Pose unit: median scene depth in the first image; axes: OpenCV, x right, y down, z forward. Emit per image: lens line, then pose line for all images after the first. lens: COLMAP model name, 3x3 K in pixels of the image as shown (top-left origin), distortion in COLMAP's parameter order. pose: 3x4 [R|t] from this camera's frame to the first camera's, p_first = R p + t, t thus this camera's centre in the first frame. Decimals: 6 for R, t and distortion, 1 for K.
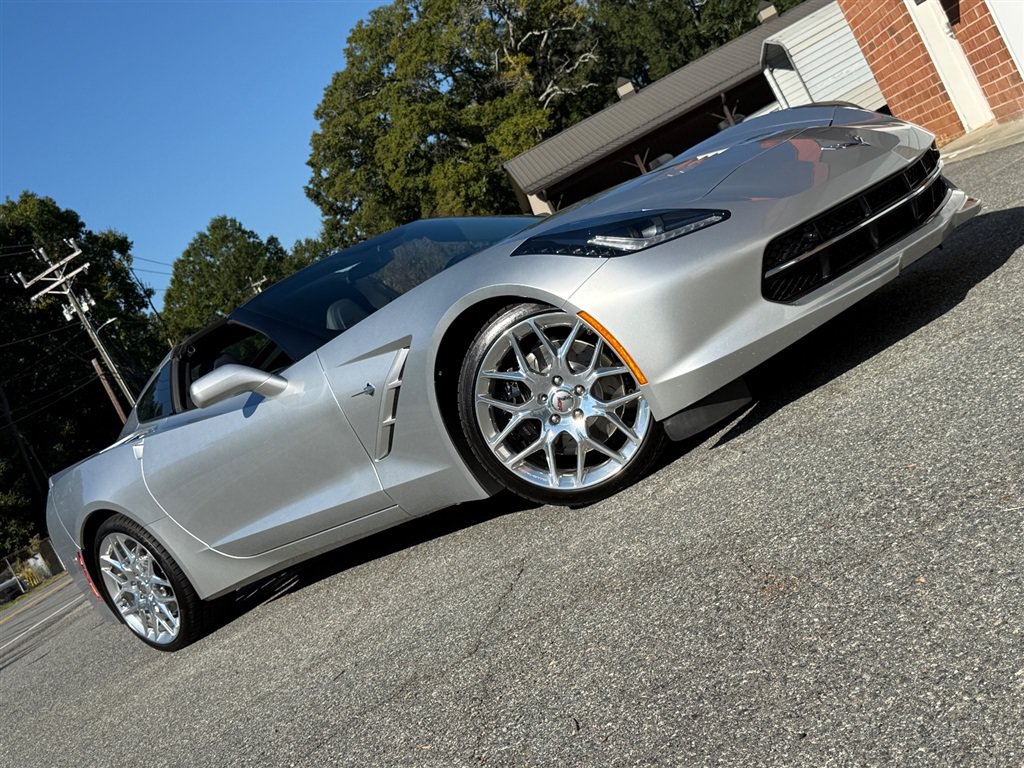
lens RADIAL K [[1262.8, 0, 509.3], [0, 1262.8, 393.4], [0, 0, 1]] dist [0.192309, -0.451862]
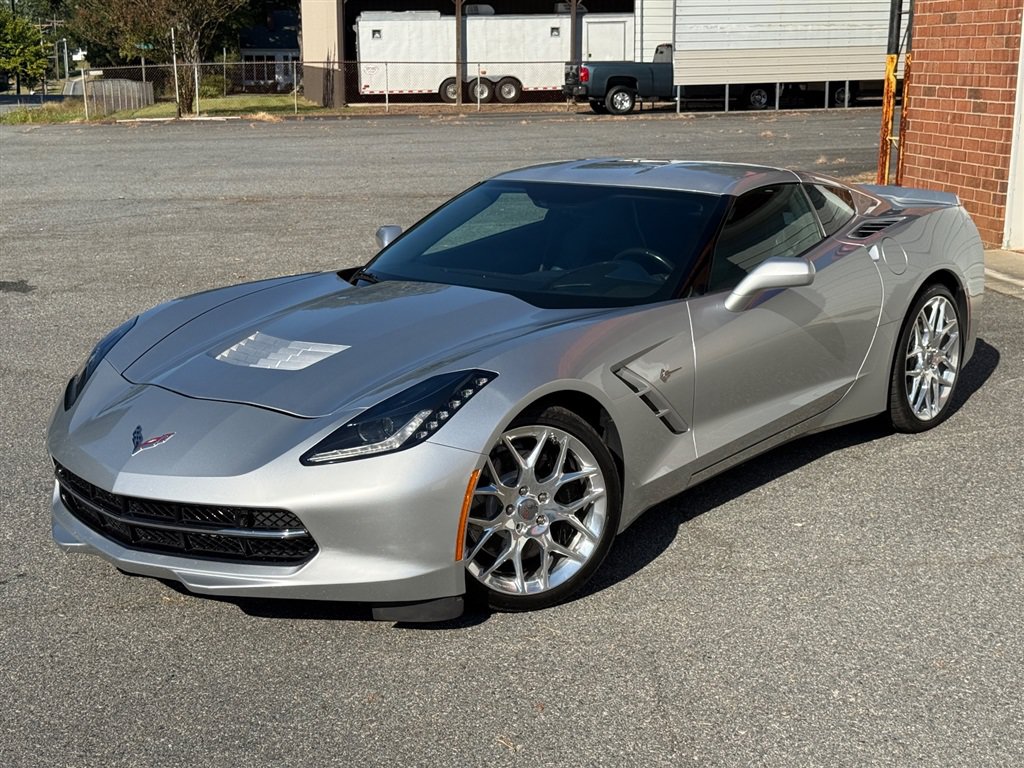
lens RADIAL K [[1475.5, 0, 506.5], [0, 1475.5, 384.6], [0, 0, 1]] dist [0.188898, -0.430600]
pose [[0.864956, 0.414176, 0.283388, -0.036510], [-0.440176, 0.897340, 0.032025, -0.001529], [-0.241032, -0.152441, 0.958470, 0.022055]]
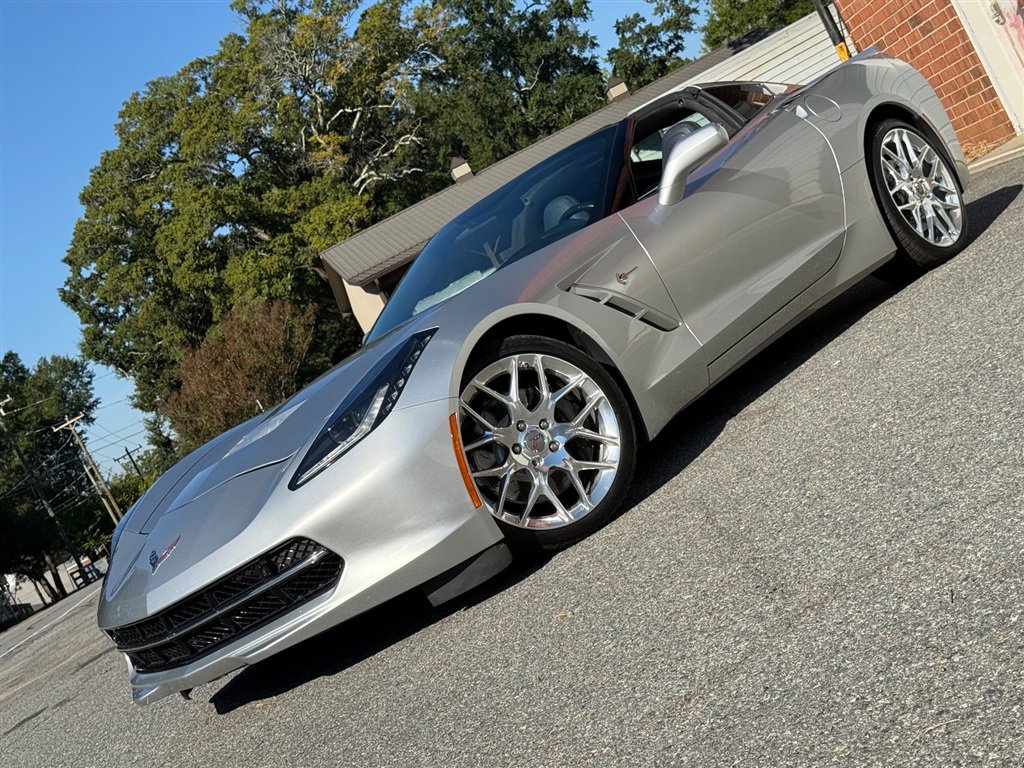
lens RADIAL K [[1475.5, 0, 506.5], [0, 1475.5, 384.6], [0, 0, 1]] dist [0.188898, -0.430600]
pose [[0.989895, -0.005397, 0.141698, -0.023273], [0.020139, 0.994498, -0.102806, 0.010789], [-0.140364, 0.104621, 0.984557, 0.021202]]
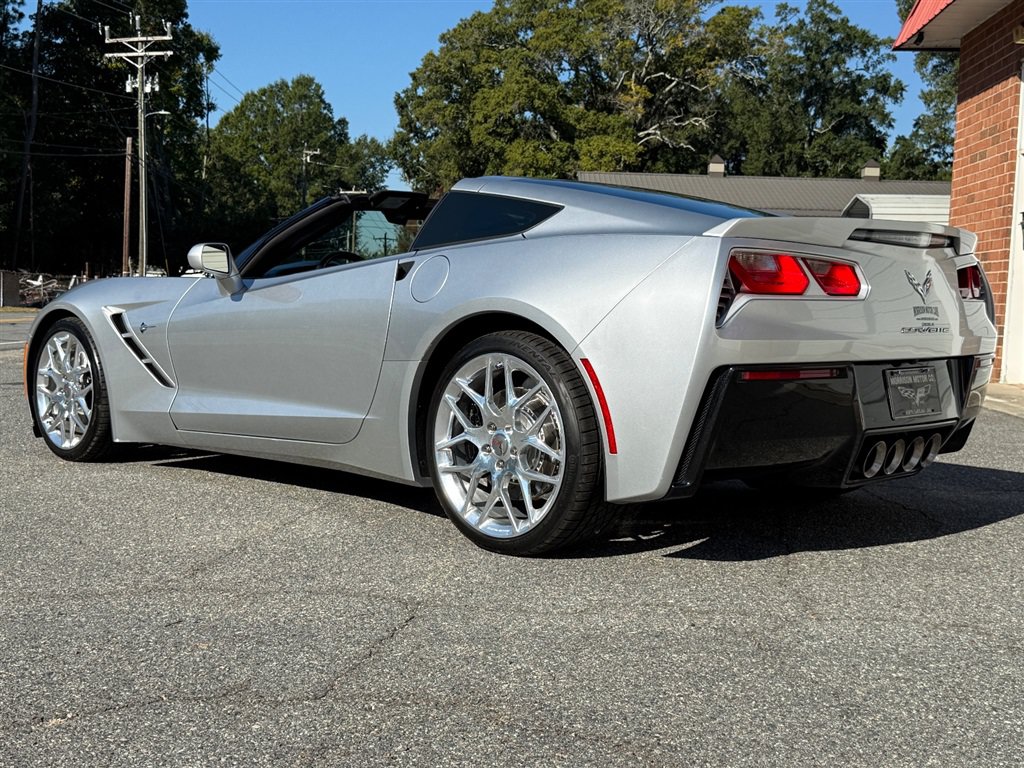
lens RADIAL K [[1224.5, 0, 511.3], [0, 1224.5, 385.5], [0, 0, 1]] dist [0.200513, -0.490603]
pose [[0.869831, 0.492046, 0.035852, -0.002336], [-0.492284, 0.870431, -0.002458, -0.002003], [-0.032416, -0.015511, 0.999354, 0.007438]]
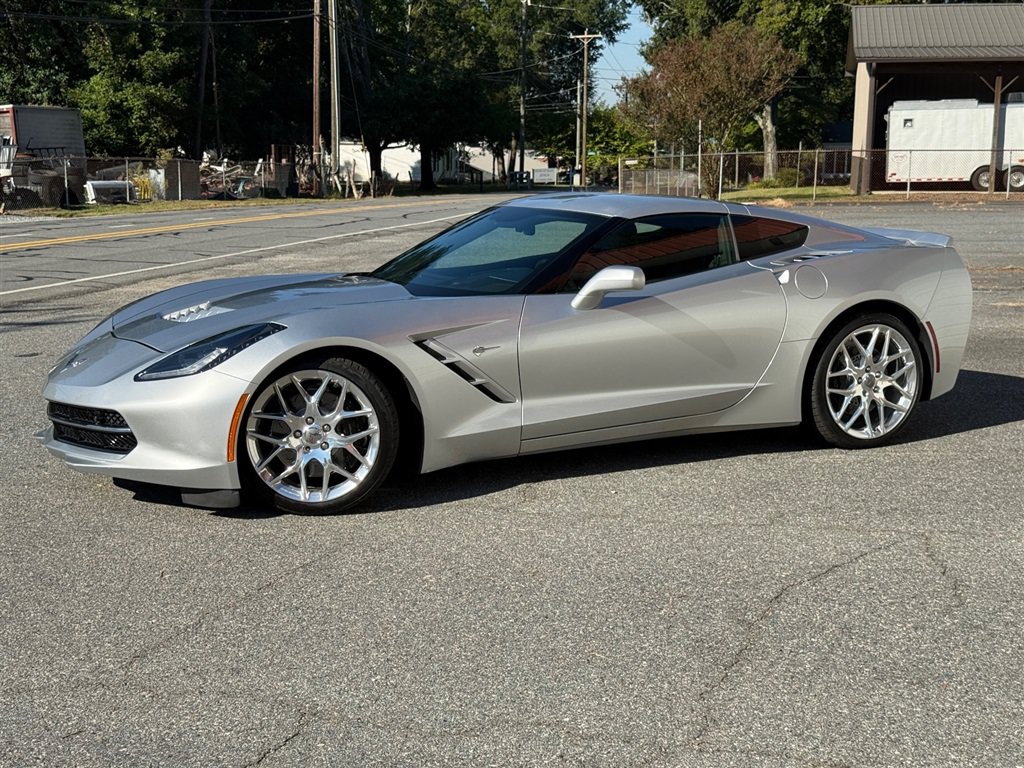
lens RADIAL K [[1465.9, 0, 510.1], [0, 1465.9, 386.5], [0, 0, 1]] dist [0.174300, -0.353436]
pose [[0.867296, 0.490435, -0.085272, 0.006420], [-0.473980, 0.865948, 0.159616, -0.018425], [0.152122, -0.098018, 0.983489, -0.000322]]
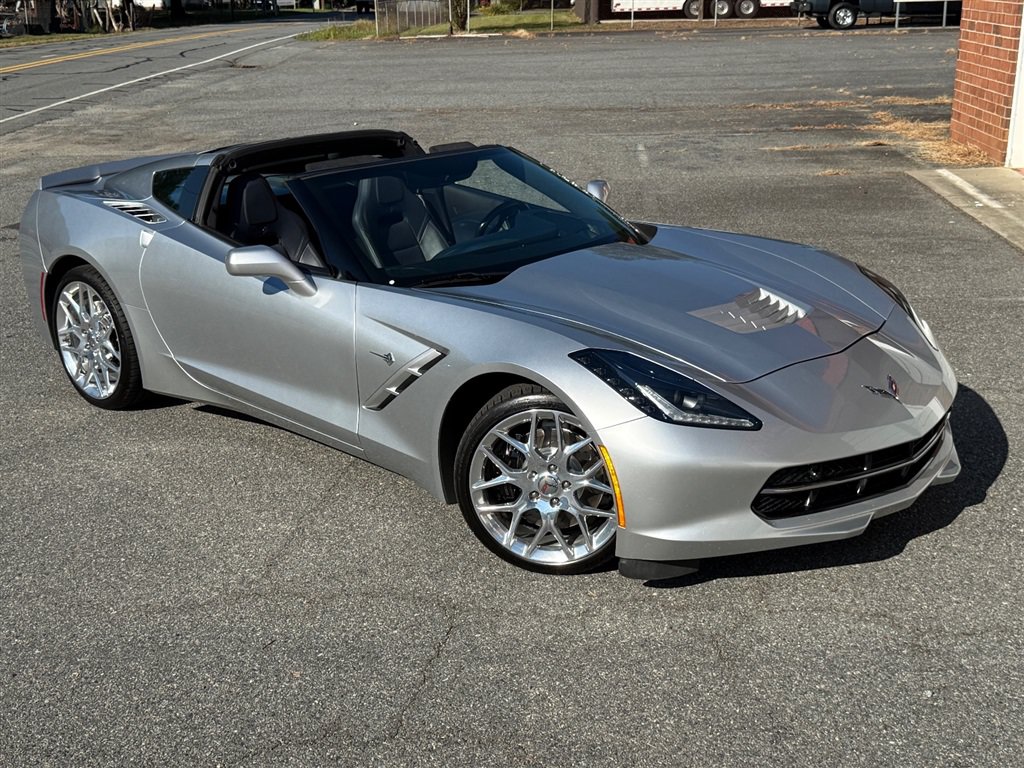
lens RADIAL K [[1312.2, 0, 512.0], [0, 1312.2, 384.0], [0, 0, 1]] dist [0.192300, -0.466786]
pose [[0.887954, 0.437014, 0.143378, -0.011866], [-0.458350, 0.866646, 0.197079, -0.017694], [-0.038131, -0.240714, 0.969847, -0.005872]]
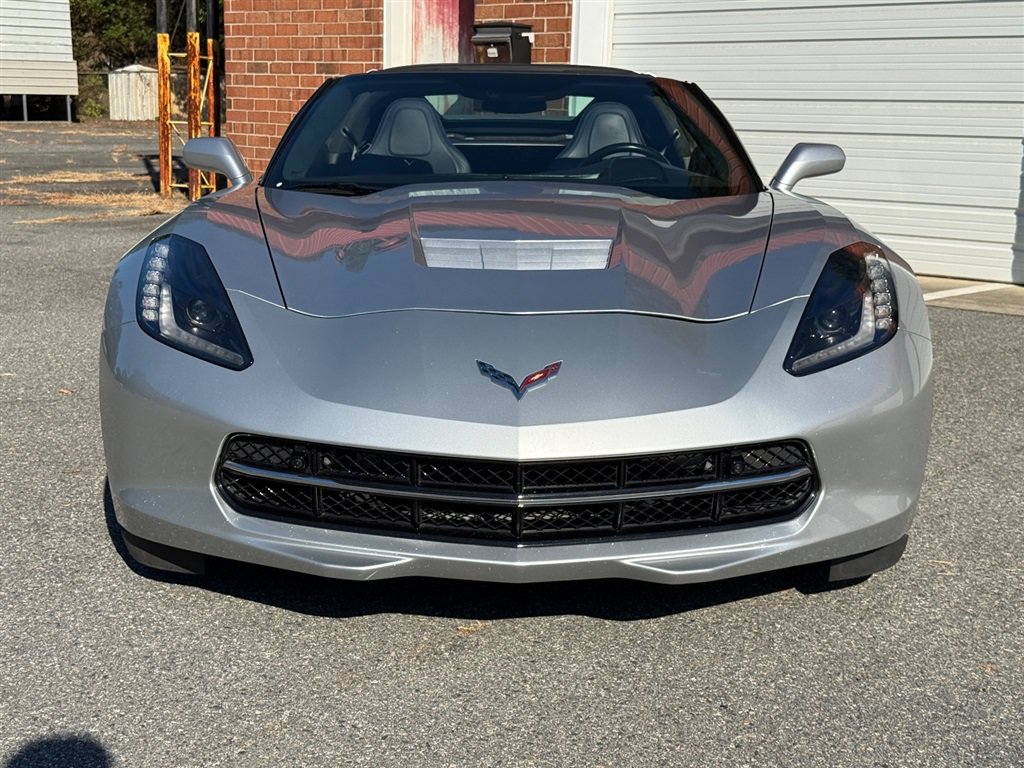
lens RADIAL K [[1465.9, 0, 510.1], [0, 1465.9, 386.5], [0, 0, 1]] dist [0.174300, -0.353436]
pose [[0.539989, 0.341258, 0.769386, -0.066511], [-0.260253, 0.937017, -0.232953, 0.022629], [-0.800425, -0.074443, 0.594792, 0.068943]]
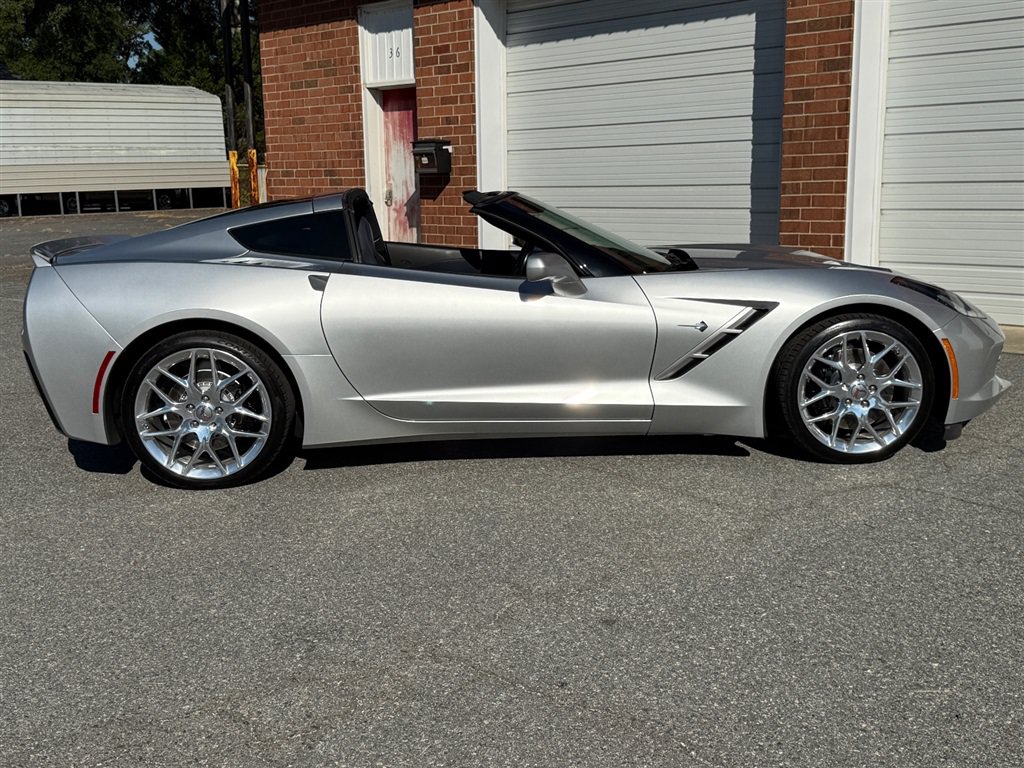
lens RADIAL K [[1208.1, 0, 511.3], [0, 1208.1, 387.1], [0, 0, 1]] dist [0.225633, -0.549238]
pose [[0.612294, 0.336479, 0.715456, -0.075372], [-0.252012, 0.940778, -0.226774, 0.026536], [-0.749390, -0.041451, 0.660830, 0.024093]]
